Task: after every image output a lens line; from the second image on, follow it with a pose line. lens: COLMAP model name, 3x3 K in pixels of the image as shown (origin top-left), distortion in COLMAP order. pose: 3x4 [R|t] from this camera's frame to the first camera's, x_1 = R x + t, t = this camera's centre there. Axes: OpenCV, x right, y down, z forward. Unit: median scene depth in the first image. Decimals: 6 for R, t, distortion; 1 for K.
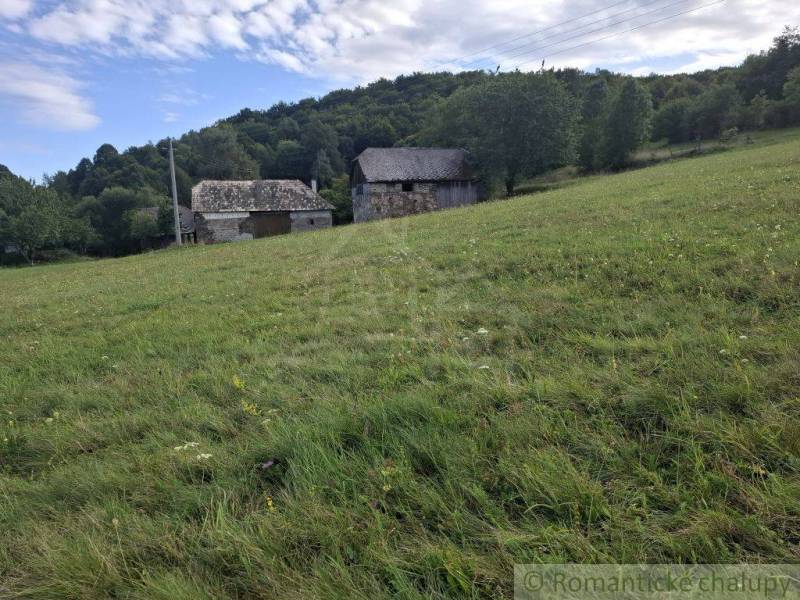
lens RADIAL K [[567.7, 0, 402.1], [0, 567.7, 307.1], [0, 0, 1]] dist [0.069700, -0.072094]
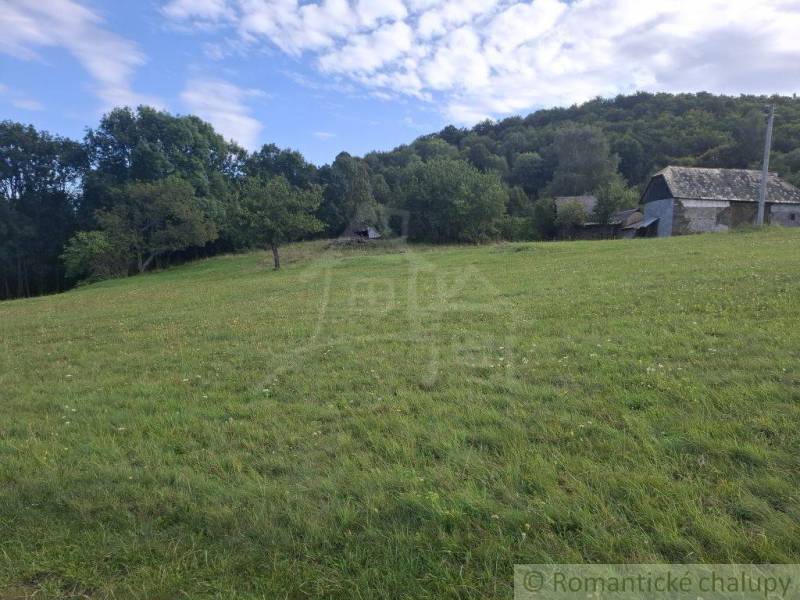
lens RADIAL K [[567.7, 0, 403.1], [0, 567.7, 306.4], [0, 0, 1]] dist [0.069700, -0.072094]
pose [[0.982018, 0.083604, -0.169266, -0.595639], [-0.091724, 0.994951, -0.040722, 0.079979], [0.165007, 0.055515, 0.984729, 0.033938]]
